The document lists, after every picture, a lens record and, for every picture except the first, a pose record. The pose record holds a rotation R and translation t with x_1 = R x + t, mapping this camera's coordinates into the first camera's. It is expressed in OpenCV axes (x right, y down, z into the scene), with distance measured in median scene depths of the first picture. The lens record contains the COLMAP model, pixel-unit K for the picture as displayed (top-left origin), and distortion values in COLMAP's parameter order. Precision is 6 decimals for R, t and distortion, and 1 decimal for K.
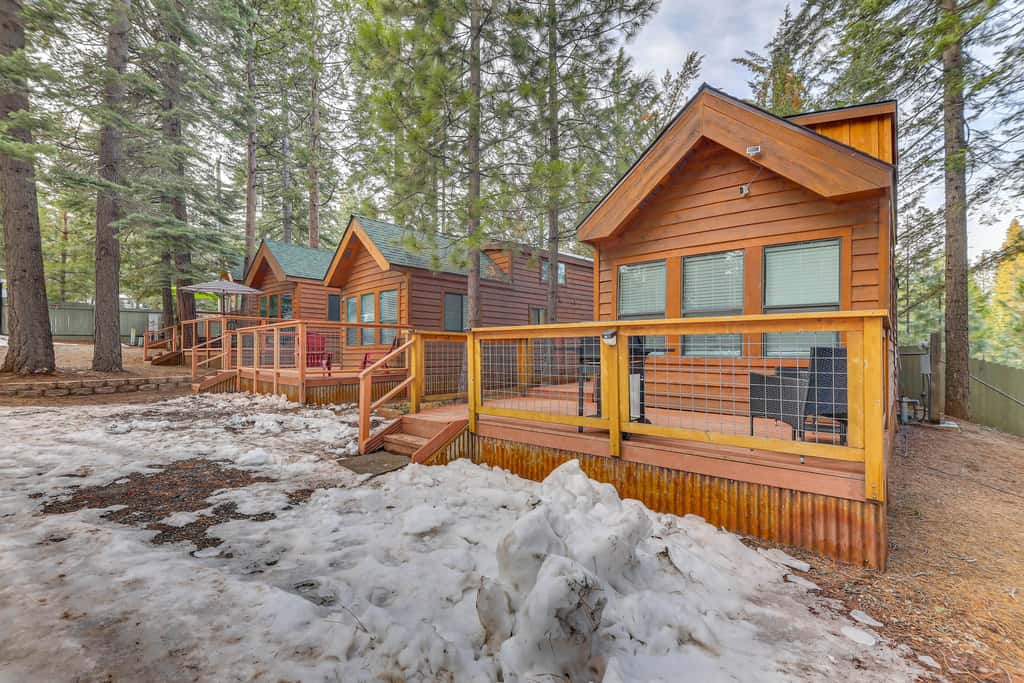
lens RADIAL K [[451.4, 0, 507.3], [0, 451.4, 356.4], [0, 0, 1]] dist [-0.001921, -0.000442]
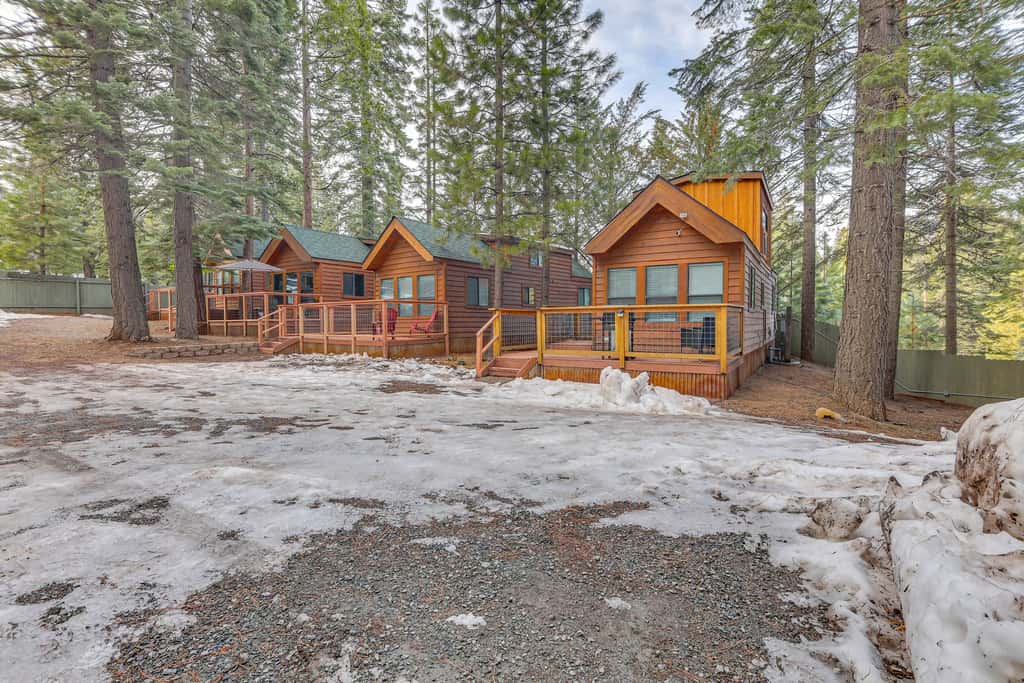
lens RADIAL K [[463.7, 0, 512.0], [0, 463.7, 341.5], [0, 0, 1]] dist [0.001423, 0.000095]
pose [[0.989725, -0.014079, 0.142287, -0.398852], [0.009153, 0.999338, 0.035218, 0.007166], [-0.142688, -0.033554, 0.989199, -0.746753]]
